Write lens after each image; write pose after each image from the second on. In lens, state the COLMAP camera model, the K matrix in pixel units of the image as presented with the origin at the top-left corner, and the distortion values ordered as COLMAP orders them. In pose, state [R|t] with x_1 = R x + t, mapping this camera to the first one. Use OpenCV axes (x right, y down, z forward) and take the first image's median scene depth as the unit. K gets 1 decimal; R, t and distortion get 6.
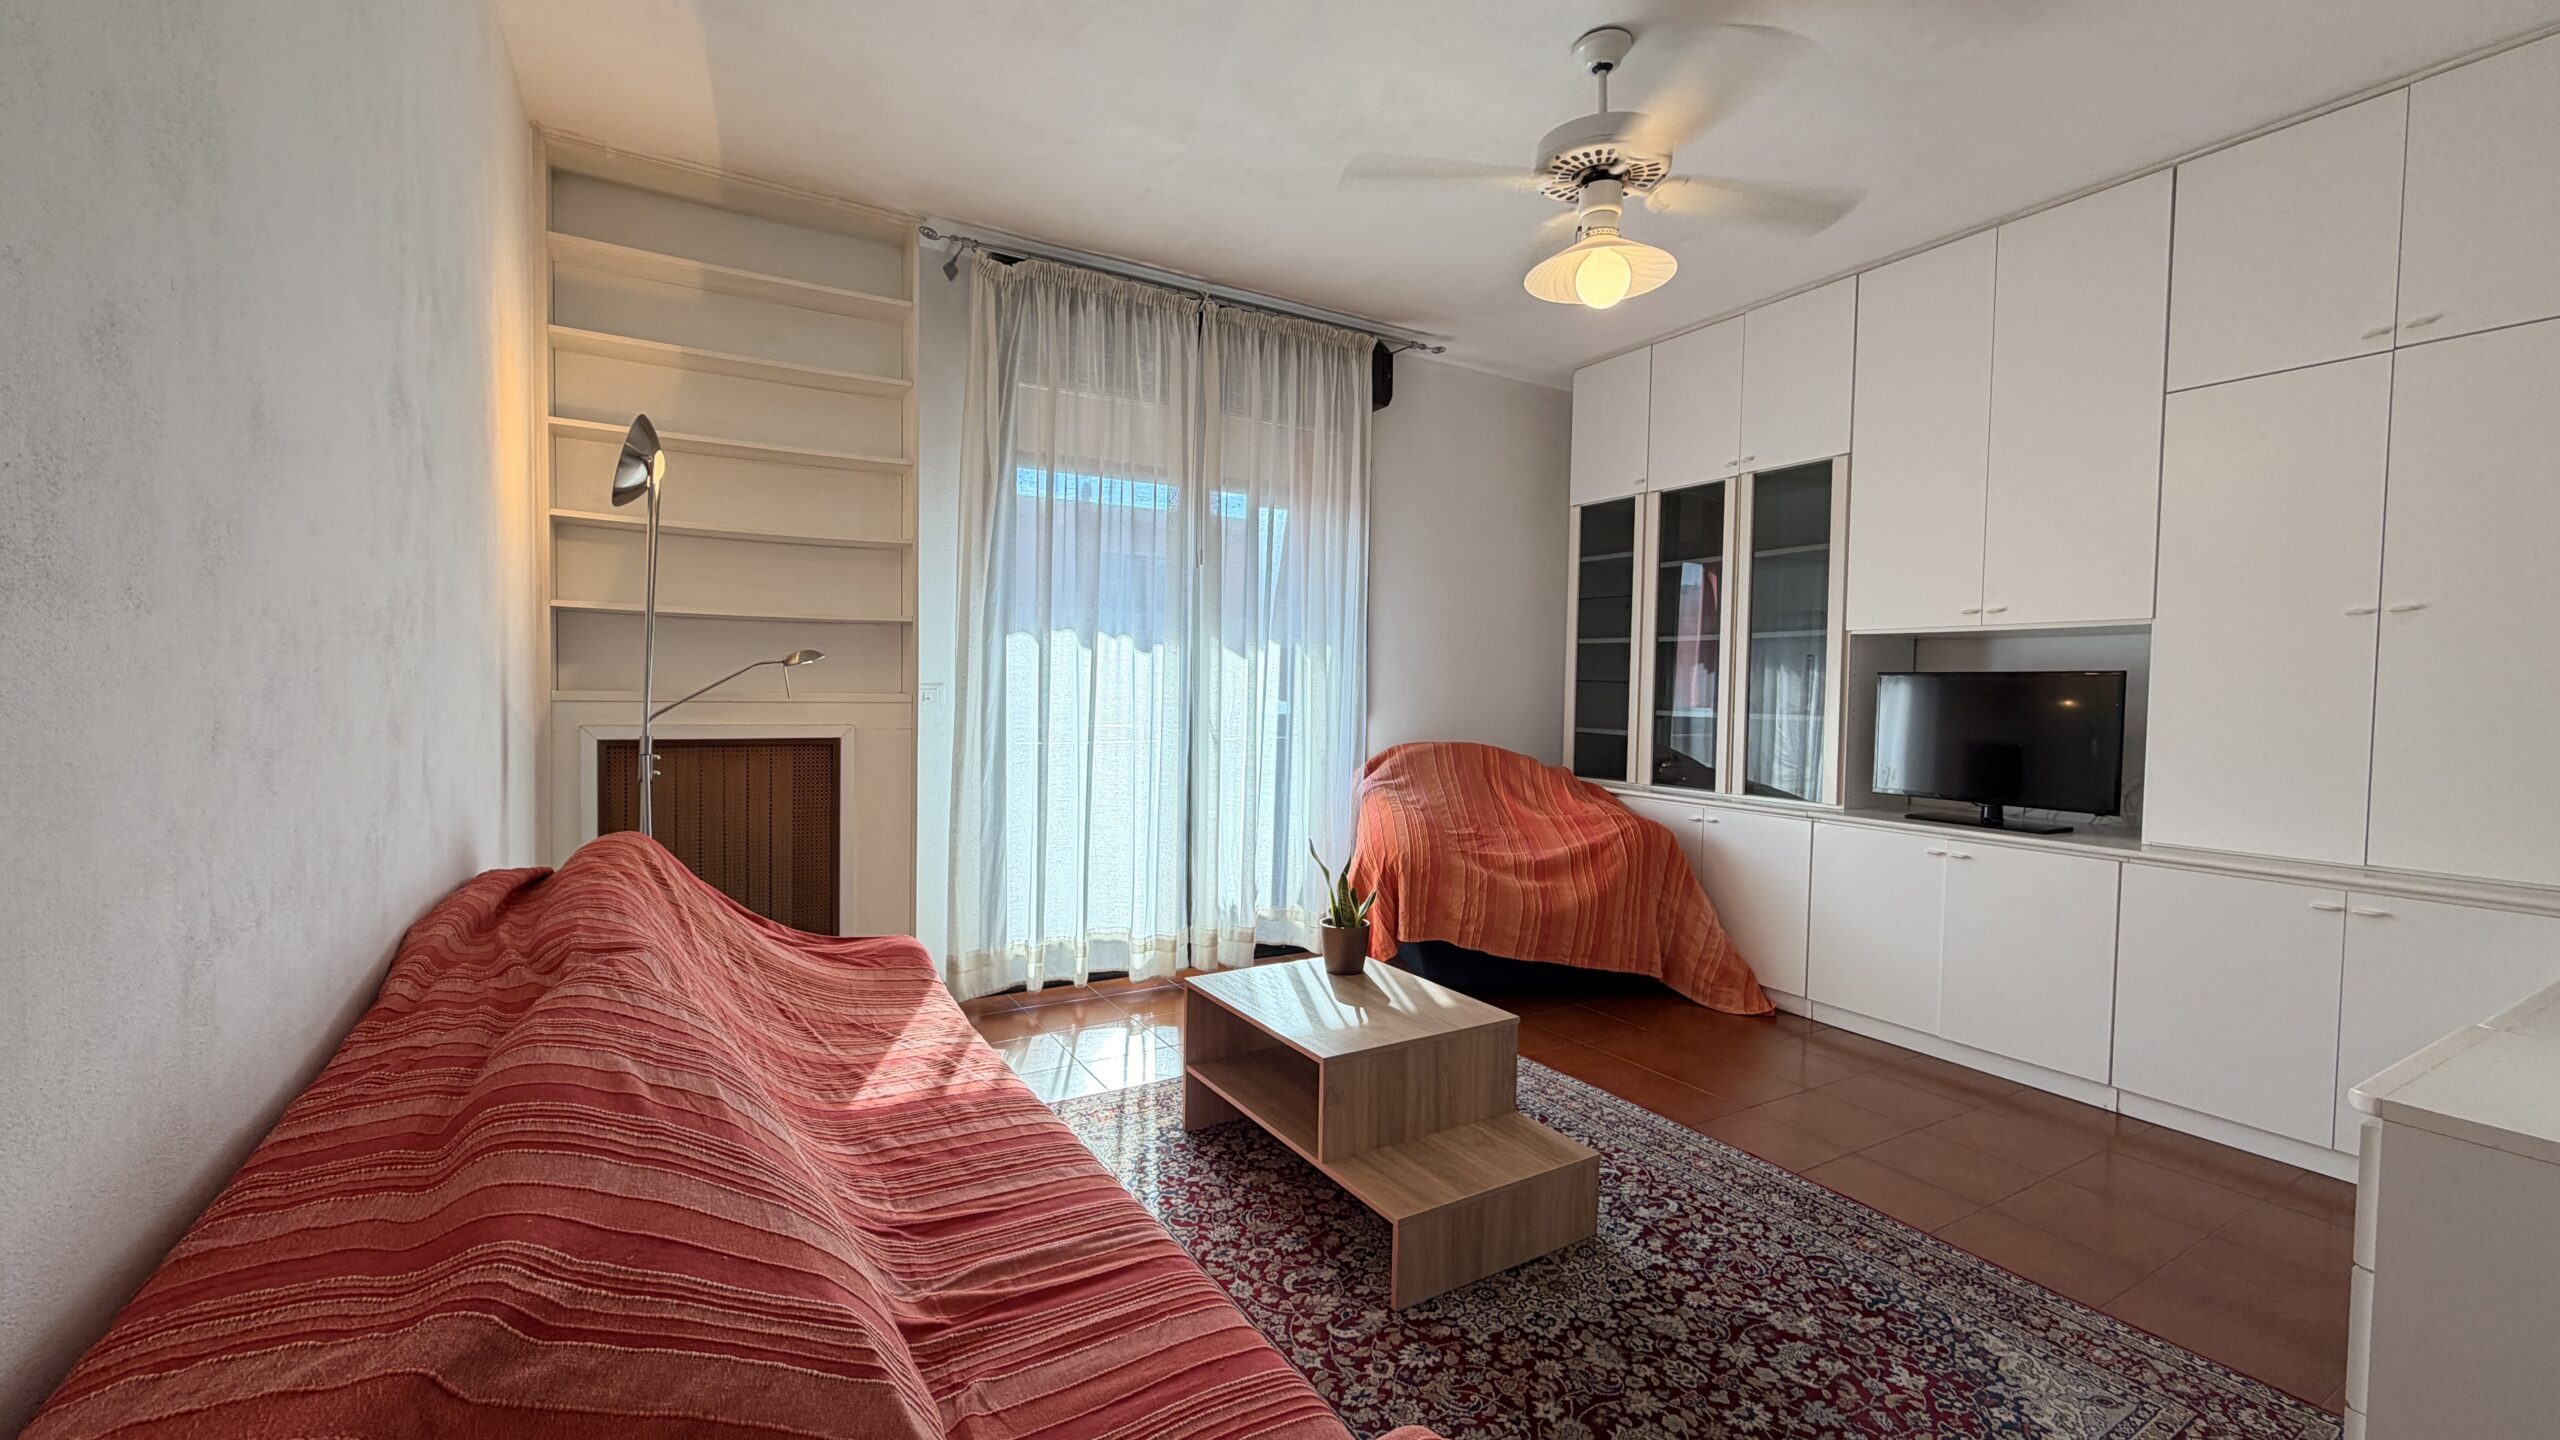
lens RADIAL K [[1020.3, 0, 1274.1], [0, 1020.3, 723.8], [0, 0, 1]] dist [-0.001939, 0.000792]
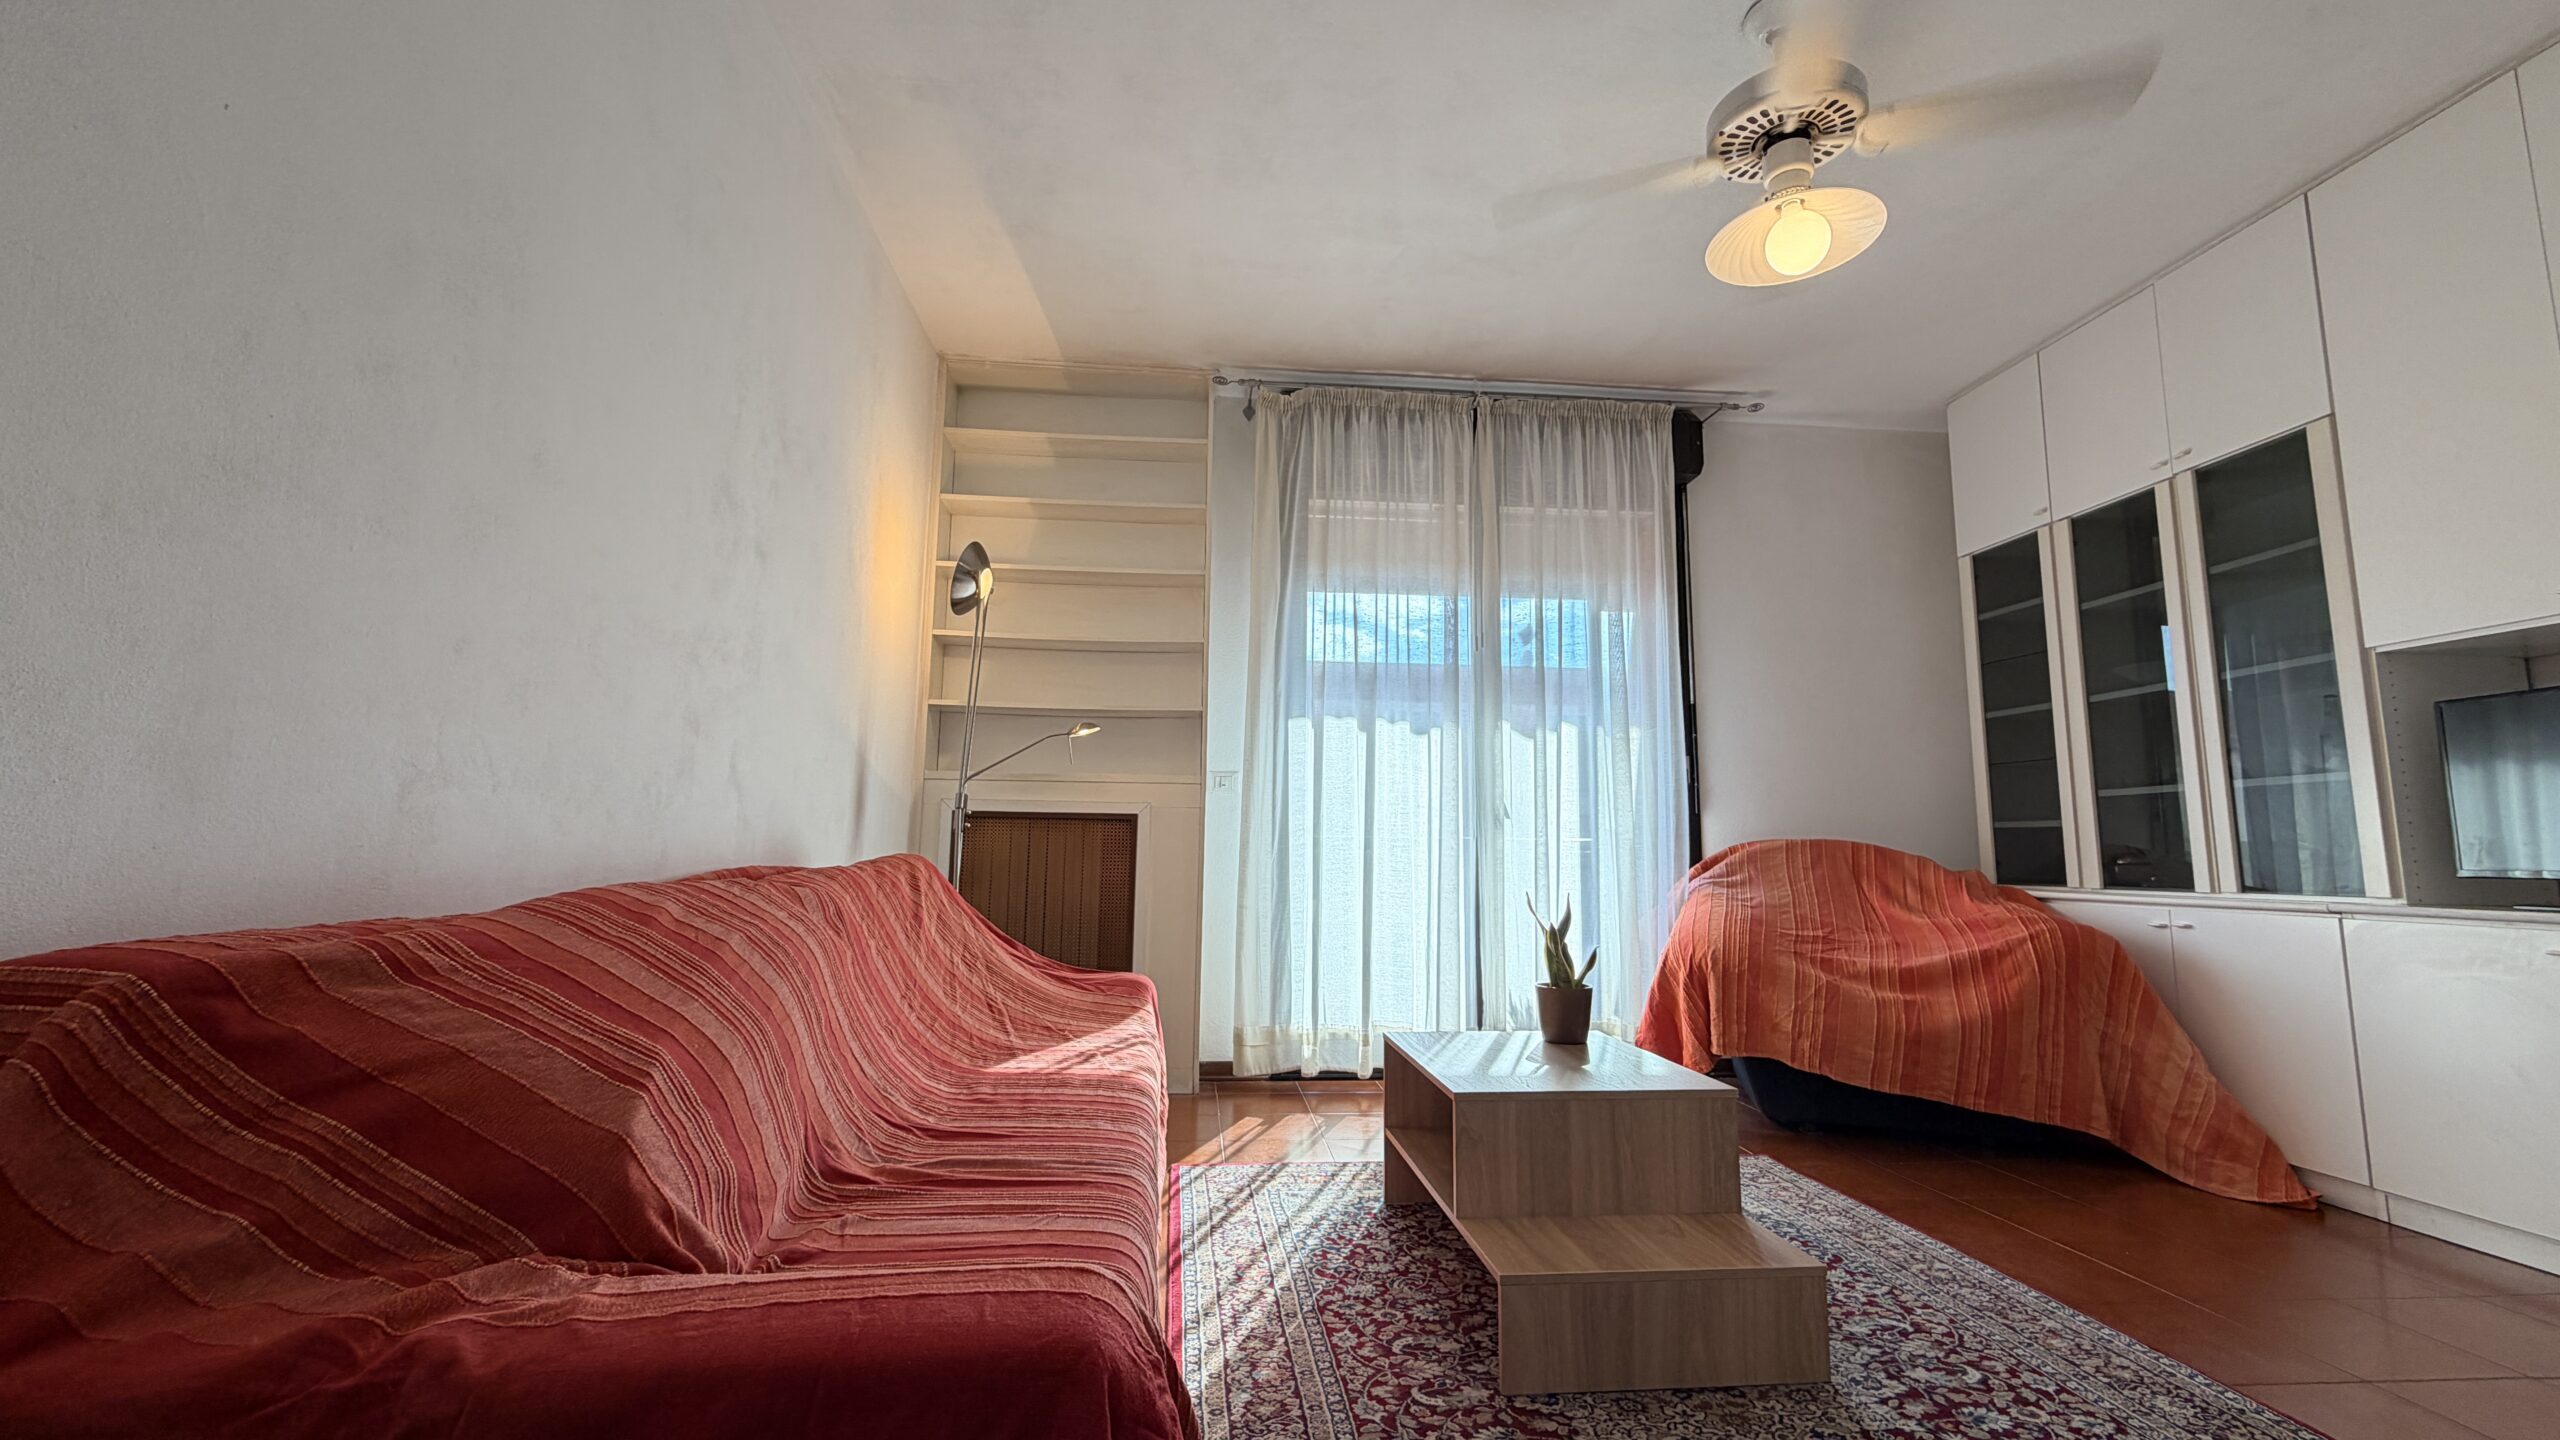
lens RADIAL K [[1020.3, 0, 1272.3], [0, 1020.3, 724.2], [0, 0, 1]] dist [-0.001939, 0.000792]
pose [[0.902035, -0.059032, -0.427608, 0.207078], [-0.014661, 0.985844, -0.167023, 0.108462], [0.431415, 0.156929, 0.888400, 0.055716]]
